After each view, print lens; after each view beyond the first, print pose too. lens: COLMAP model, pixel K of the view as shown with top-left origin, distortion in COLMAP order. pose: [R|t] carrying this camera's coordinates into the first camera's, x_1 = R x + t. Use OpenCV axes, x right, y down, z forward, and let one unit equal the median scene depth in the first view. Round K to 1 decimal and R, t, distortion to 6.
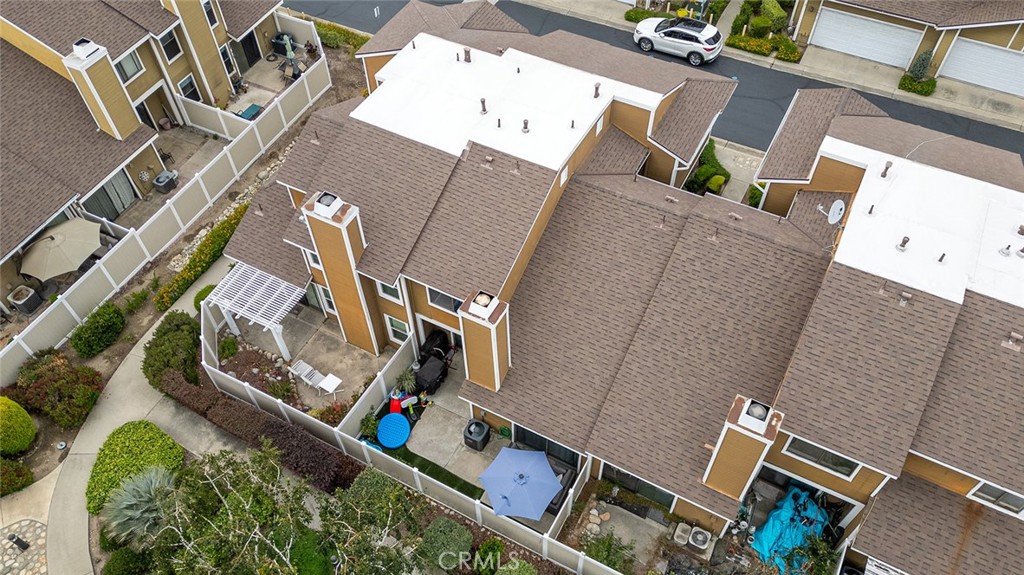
lens RADIAL K [[756.9, 0, 512.0], [0, 756.9, 287.5], [0, 0, 1]] dist [-0.000363, 0.000937]
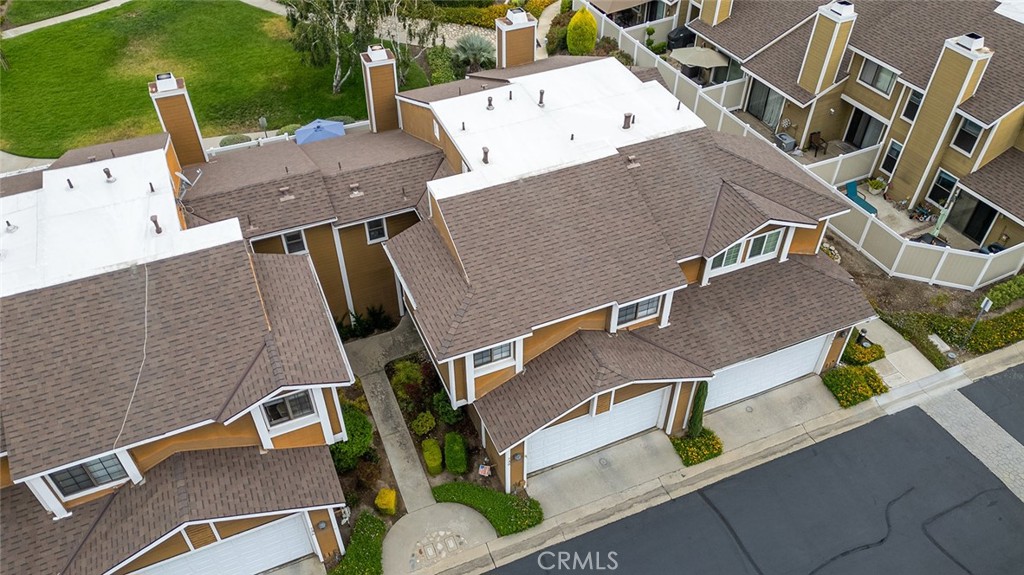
lens RADIAL K [[756.9, 0, 512.0], [0, 756.9, 287.5], [0, 0, 1]] dist [-0.000363, 0.000937]
pose [[-0.629126, 0.539807, -0.559293, 0.621389], [-0.600262, 0.119750, 0.790788, -0.886188], [0.493848, 0.833228, 0.248688, 0.841428]]
